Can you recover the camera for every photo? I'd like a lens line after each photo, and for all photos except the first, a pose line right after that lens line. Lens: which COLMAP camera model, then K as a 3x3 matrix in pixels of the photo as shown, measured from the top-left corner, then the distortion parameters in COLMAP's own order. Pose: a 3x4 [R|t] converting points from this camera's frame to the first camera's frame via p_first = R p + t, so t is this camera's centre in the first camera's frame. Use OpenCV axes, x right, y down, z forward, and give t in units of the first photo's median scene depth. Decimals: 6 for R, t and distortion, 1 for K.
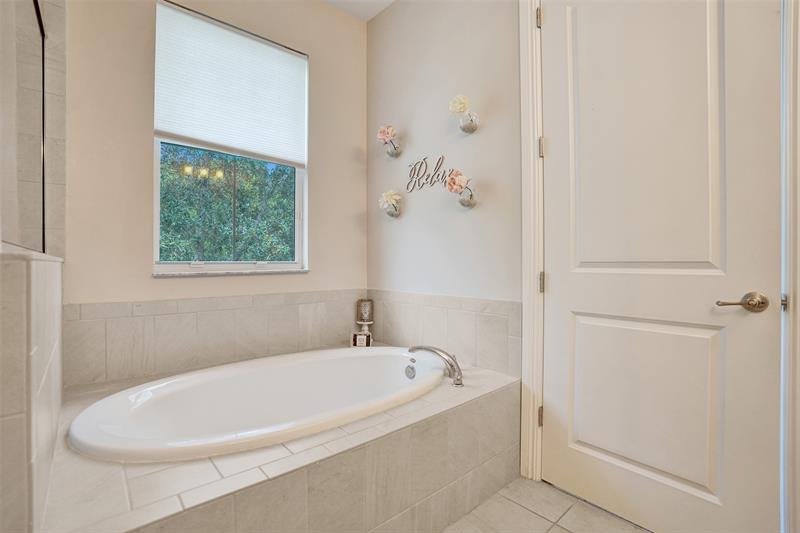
lens RADIAL K [[380.7, 0, 399.2], [0, 380.7, 264.7], [0, 0, 1]] dist [-0.039344, 0.012788]
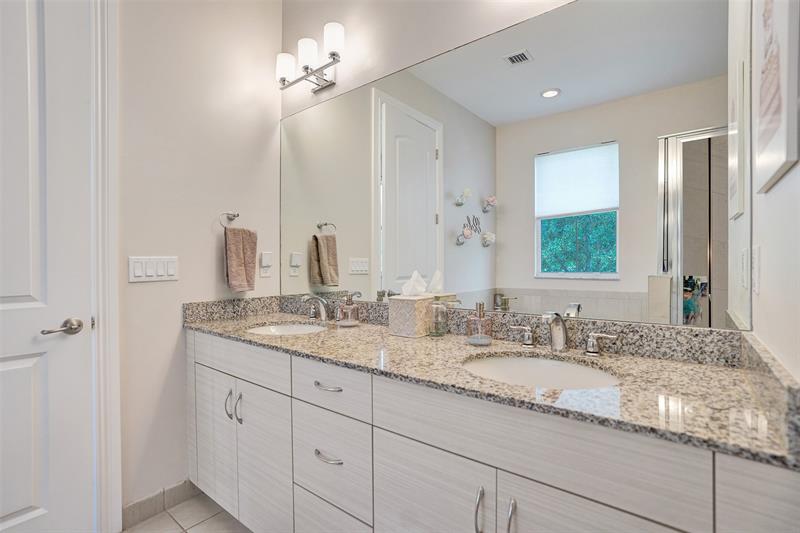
lens RADIAL K [[380.7, 0, 407.2], [0, 380.7, 264.7], [0, 0, 1]] dist [-0.039344, 0.012788]
pose [[-0.188118, 0.004114, 0.982138, -0.262787], [0.019036, 0.999819, -0.000542, -0.046036], [-0.981962, 0.018594, -0.188162, 0.078384]]
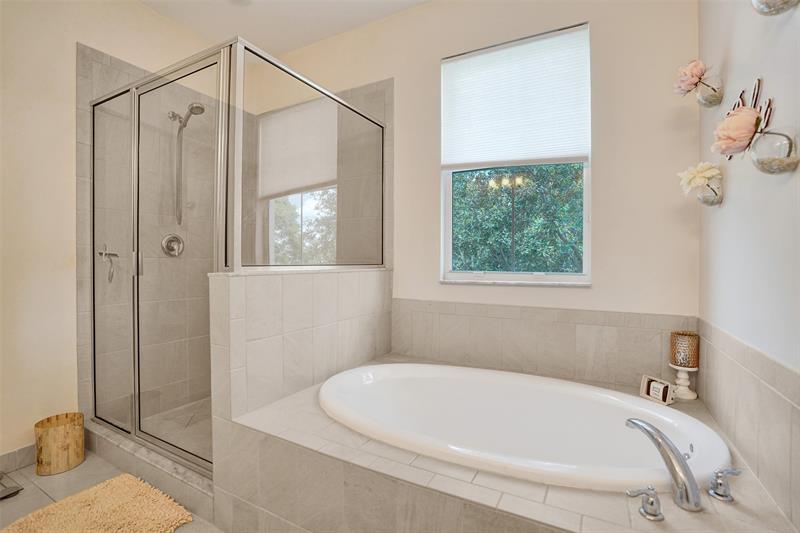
lens RADIAL K [[380.7, 0, 404.7], [0, 380.7, 263.3], [0, 0, 1]] dist [-0.039344, 0.012788]
pose [[0.344717, 0.011350, -0.938638, 0.451238], [-0.014629, 0.999870, 0.006718, -0.035558], [0.938593, 0.011415, 0.344838, 0.404202]]
